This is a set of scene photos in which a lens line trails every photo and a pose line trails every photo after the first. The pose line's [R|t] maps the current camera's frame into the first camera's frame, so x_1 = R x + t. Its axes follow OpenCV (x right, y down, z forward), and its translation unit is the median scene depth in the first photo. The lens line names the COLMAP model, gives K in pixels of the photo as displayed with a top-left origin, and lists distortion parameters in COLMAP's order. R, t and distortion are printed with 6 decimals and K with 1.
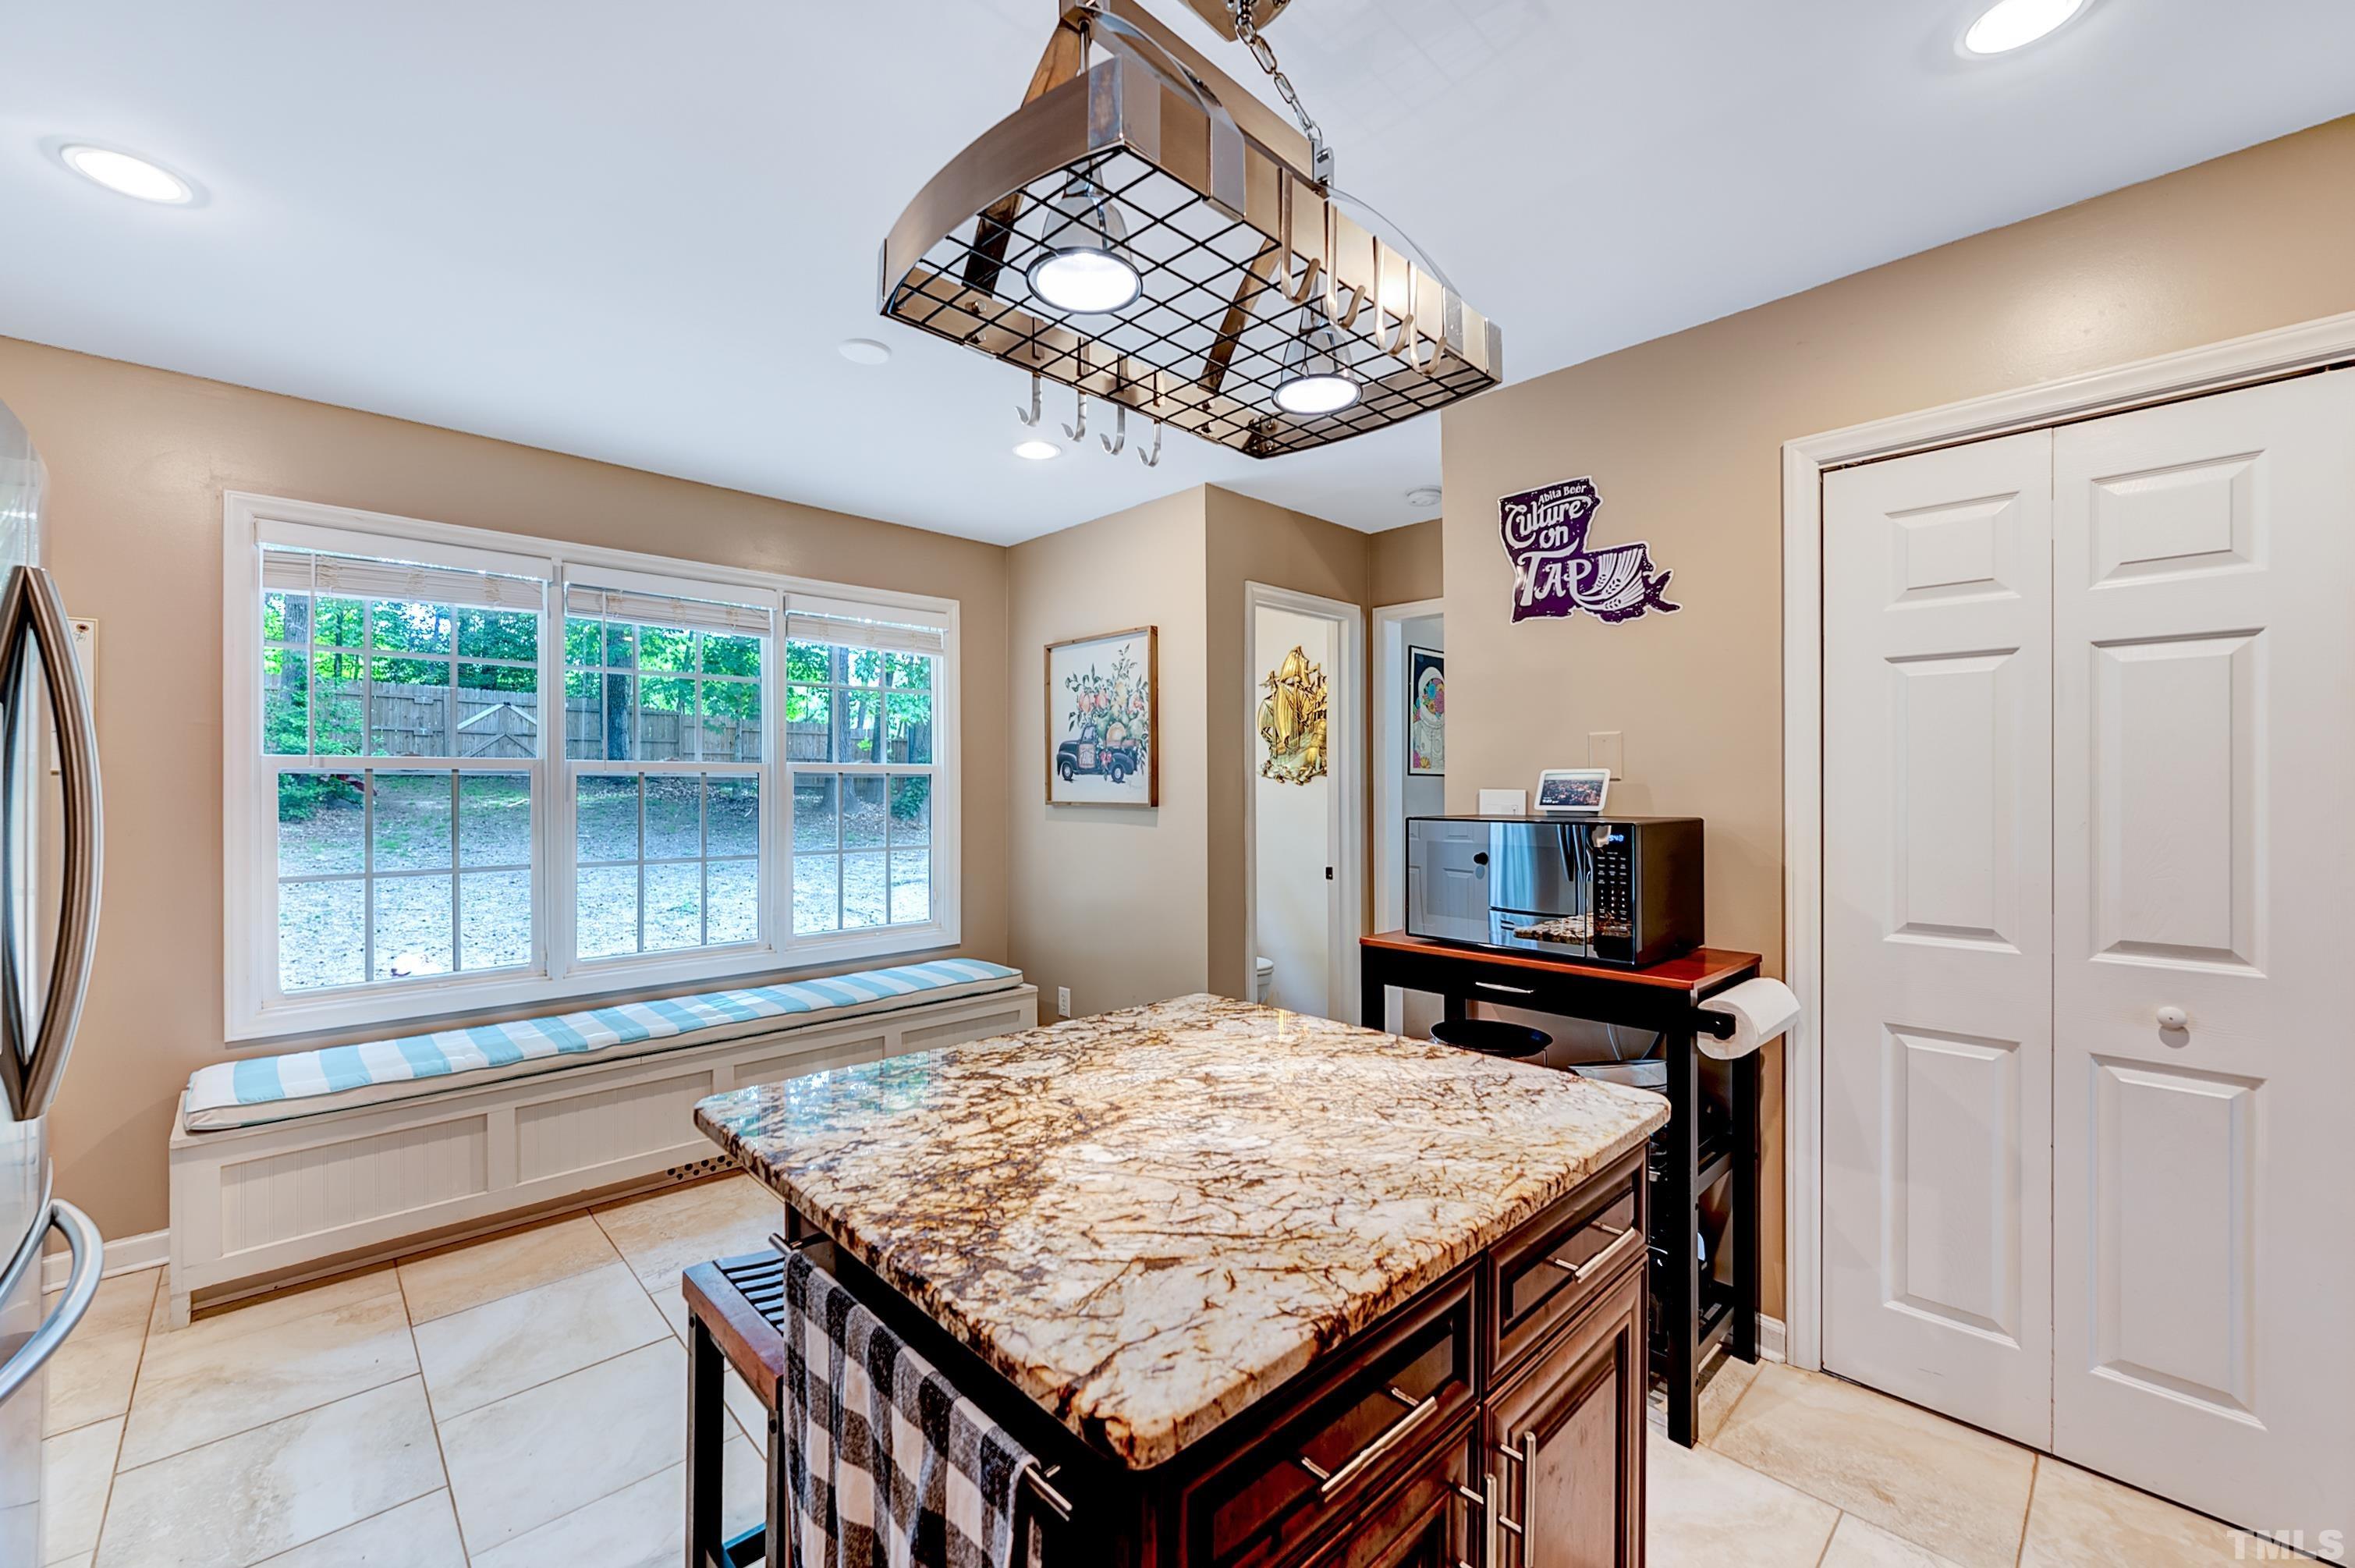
lens RADIAL K [[939.8, 0, 1178.8], [0, 939.8, 788.6], [0, 0, 1]] dist [-0.000460, 0.001360]
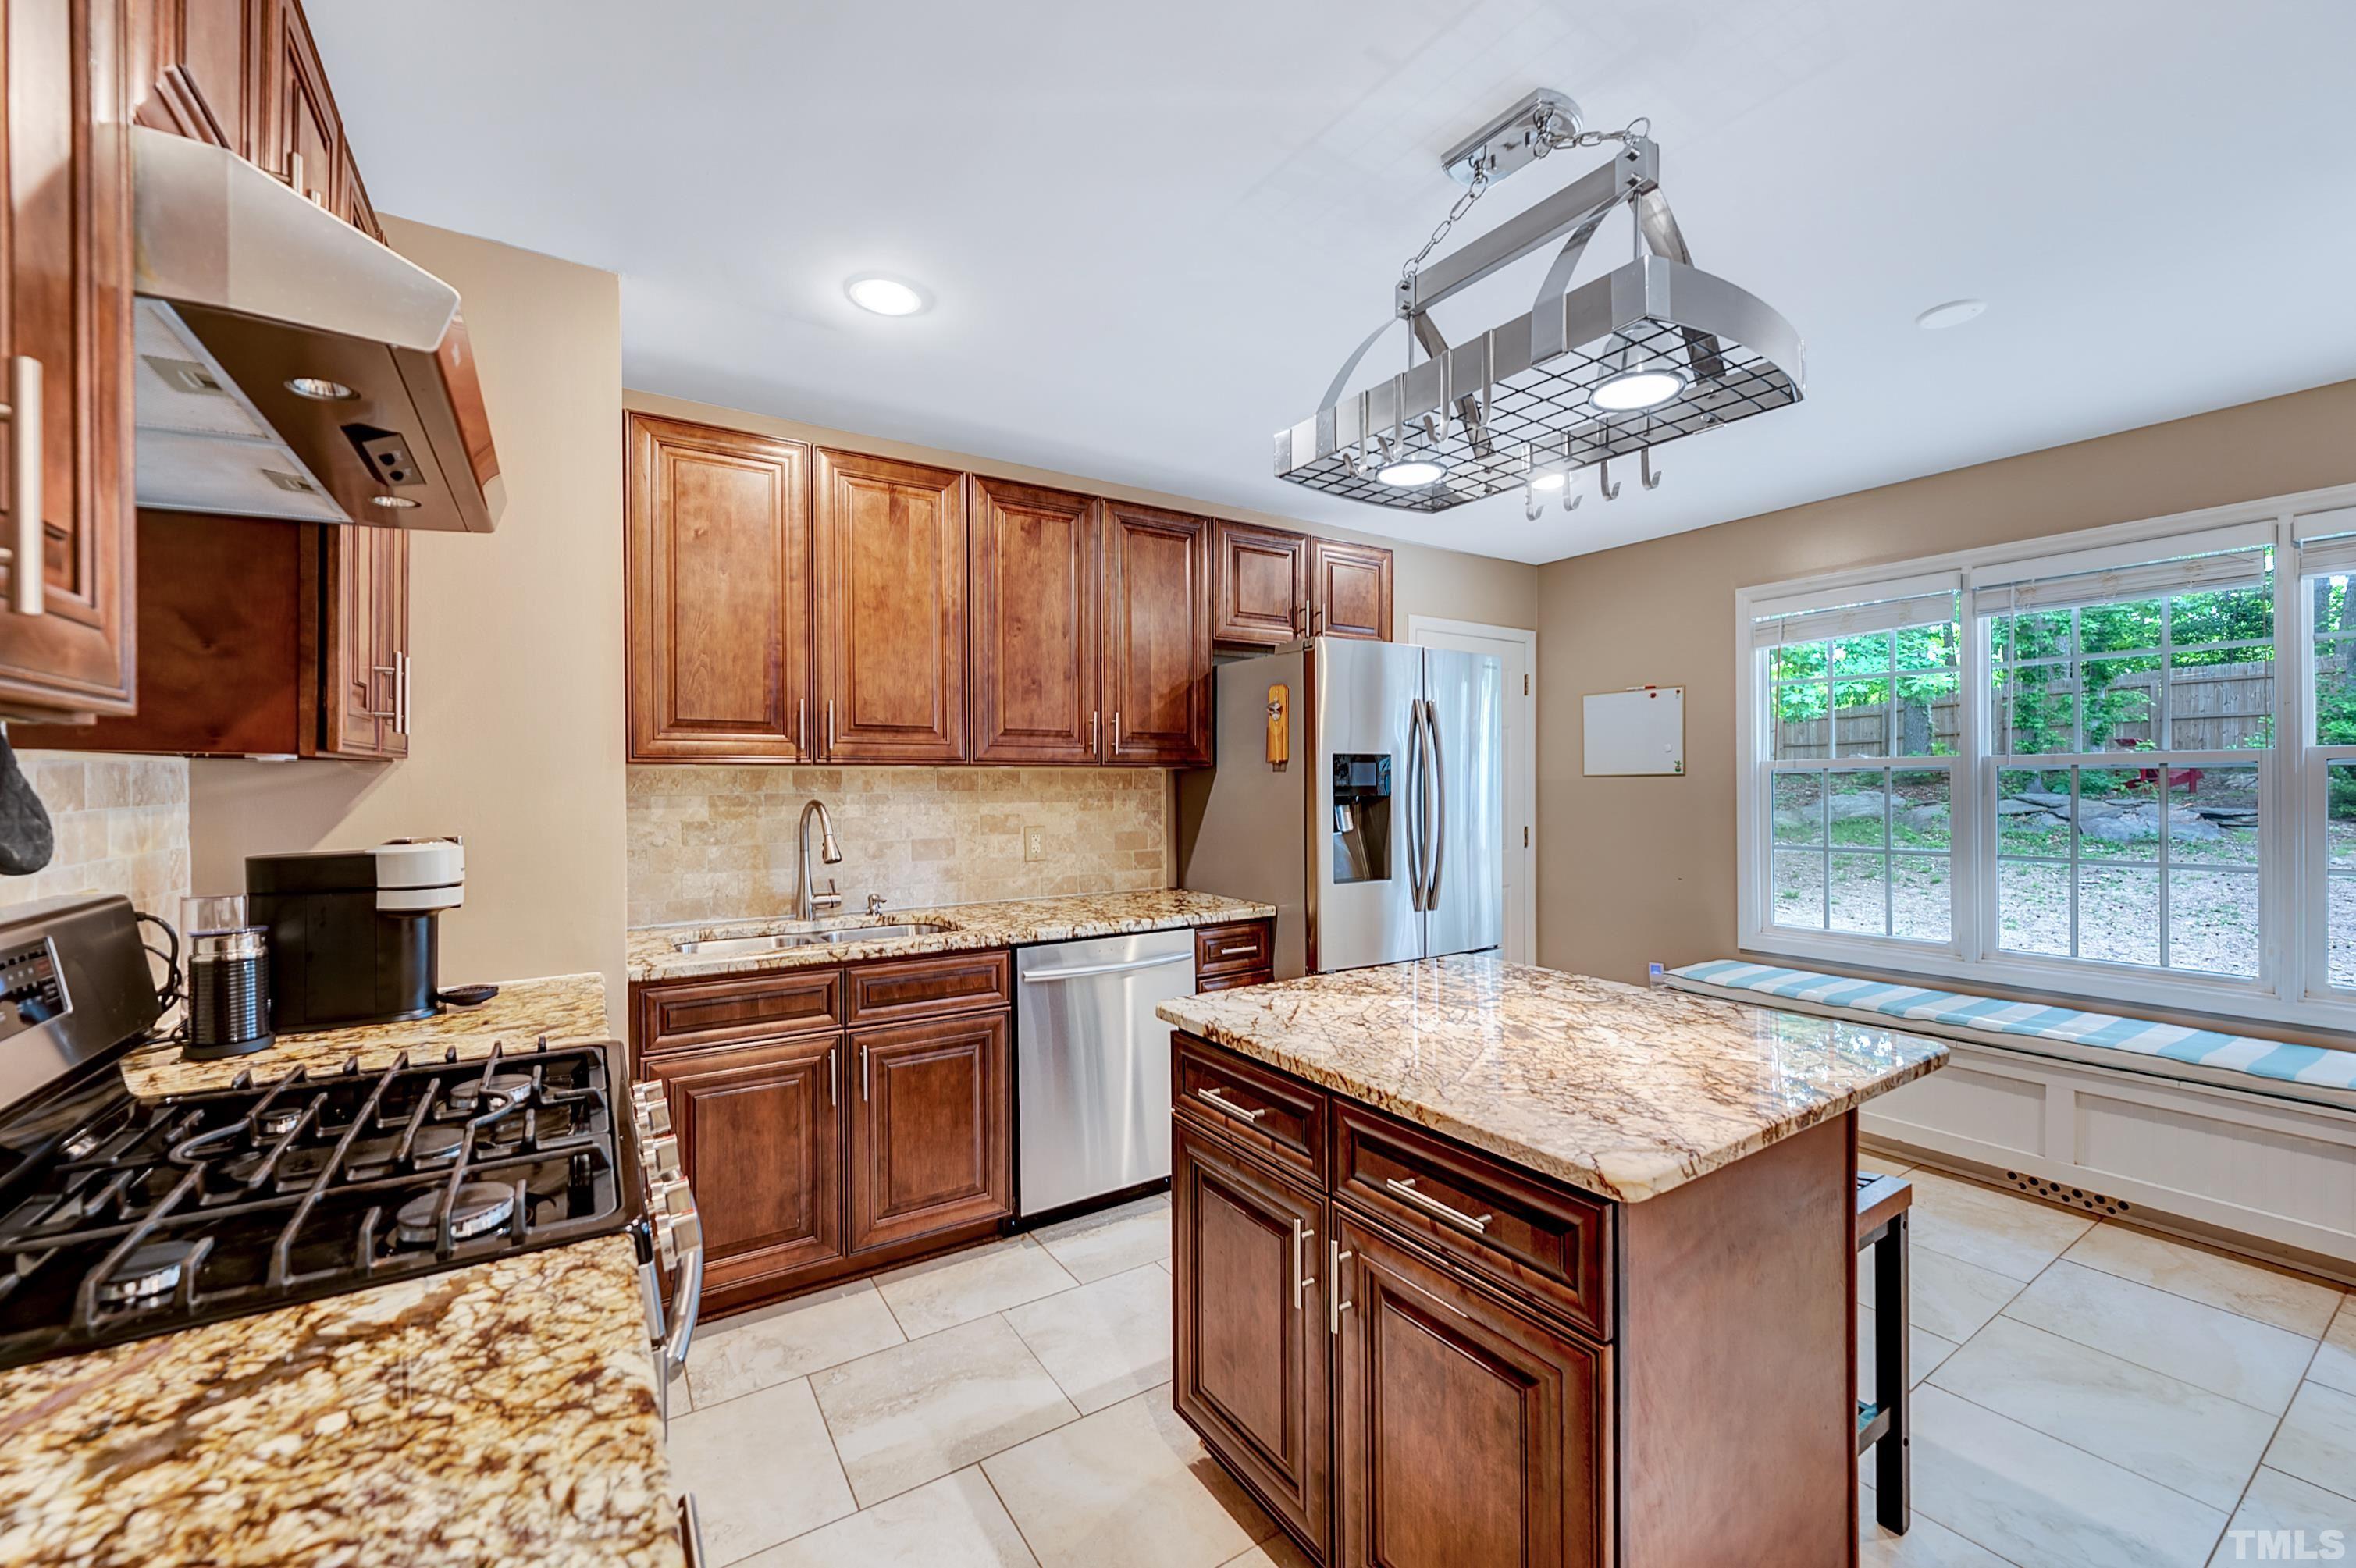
lens RADIAL K [[940.1, 0, 1182.0], [0, 940.1, 780.5], [0, 0, 1]] dist [-0.000460, 0.001360]
pose [[-0.180204, -0.002653, -0.983626, 1.176240], [0.000867, 0.999996, -0.002856, 0.000351], [0.983629, -0.001367, -0.180201, 0.671198]]
